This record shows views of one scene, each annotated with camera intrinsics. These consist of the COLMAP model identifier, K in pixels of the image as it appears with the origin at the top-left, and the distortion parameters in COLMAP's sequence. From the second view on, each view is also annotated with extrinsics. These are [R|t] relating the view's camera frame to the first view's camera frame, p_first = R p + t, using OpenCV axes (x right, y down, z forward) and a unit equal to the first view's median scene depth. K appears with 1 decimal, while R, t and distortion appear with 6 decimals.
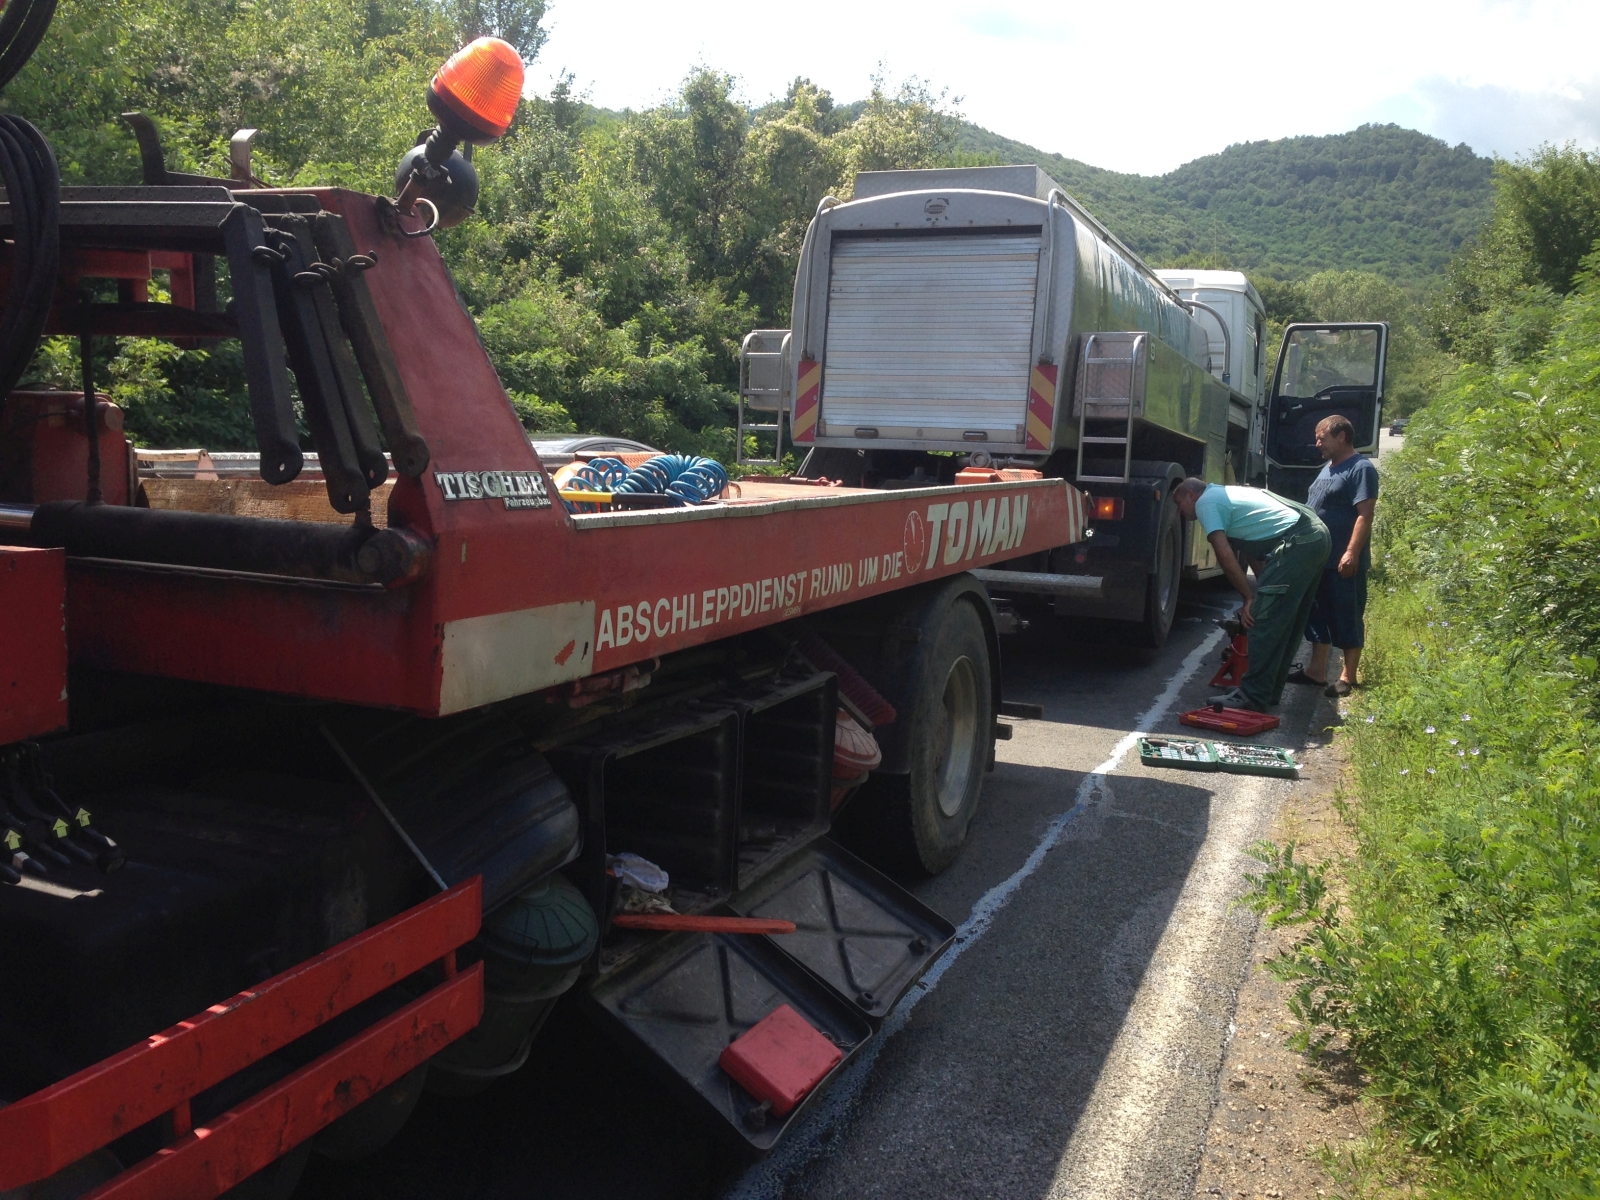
lens RADIAL K [[1510.4, 0, 801.2], [0, 1510.4, 615.8], [0, 0, 1]] dist [0.141505, -0.149341]
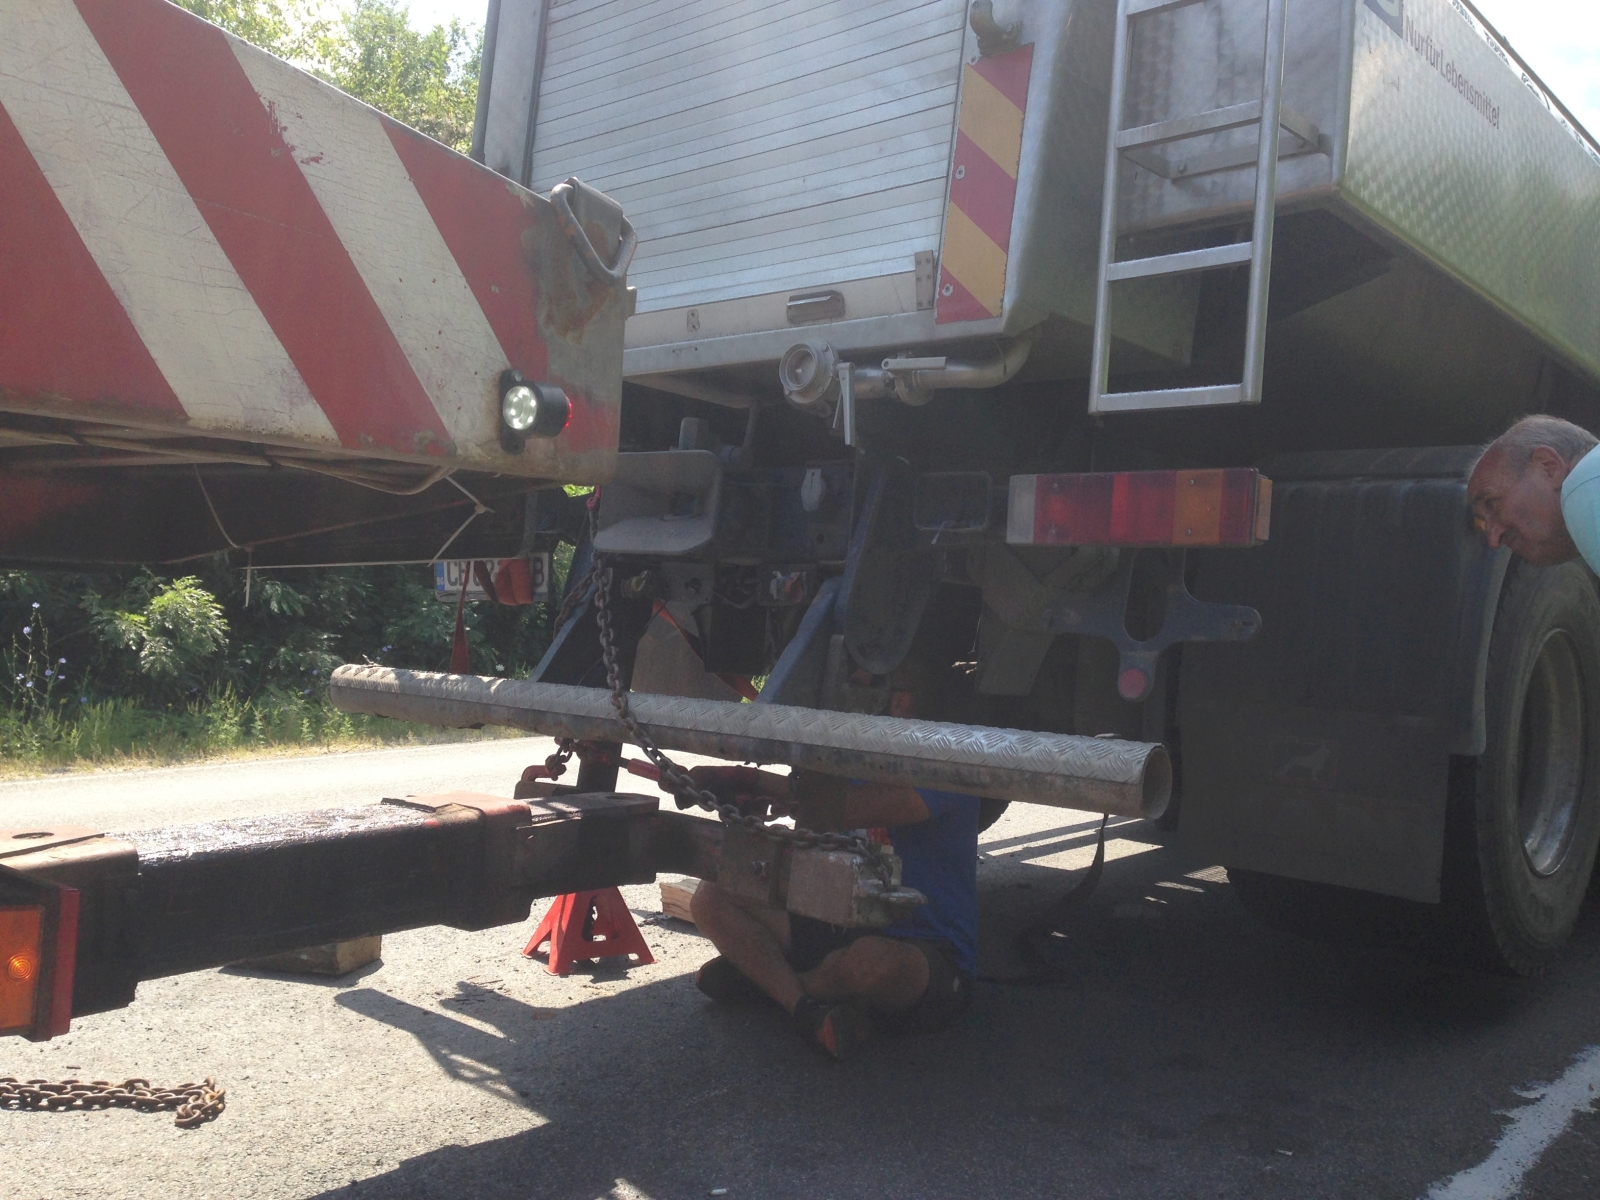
lens RADIAL K [[1510.4, 0, 801.2], [0, 1510.4, 615.8], [0, 0, 1]] dist [0.141505, -0.149341]
pose [[0.950446, 0.000561, -0.310888, 0.217852], [-0.041190, 0.991410, -0.124139, -0.010921], [0.308148, 0.130793, 0.942305, 0.703828]]
